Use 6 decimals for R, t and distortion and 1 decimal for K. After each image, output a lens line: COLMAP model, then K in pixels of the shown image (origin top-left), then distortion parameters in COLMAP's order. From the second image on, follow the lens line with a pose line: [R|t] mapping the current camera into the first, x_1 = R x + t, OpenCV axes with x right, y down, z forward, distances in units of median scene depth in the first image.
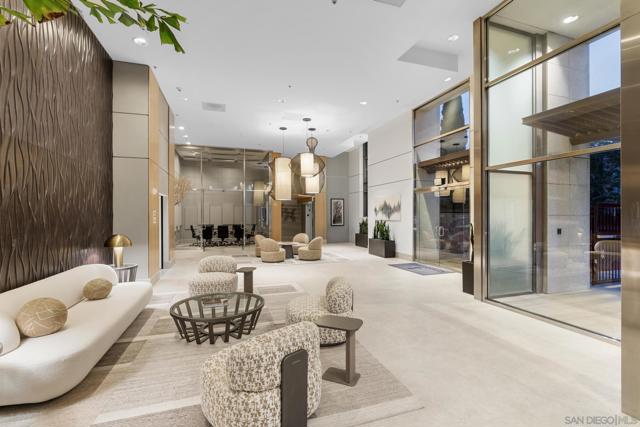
lens RADIAL K [[293.3, 0, 320.0], [0, 293.3, 213.5], [0, 0, 1]] dist [0.000227, 0.000092]
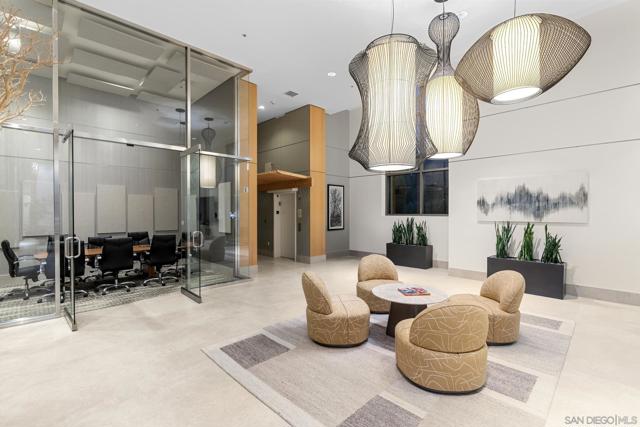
lens RADIAL K [[293.3, 0, 320.0], [0, 293.3, 213.5], [0, 0, 1]] dist [0.000227, 0.000092]
pose [[0.899813, -0.000599, 0.436275, -0.317091], [-0.003927, 0.999947, 0.009472, 0.003253], [-0.436258, -0.010236, 0.899763, 0.652618]]
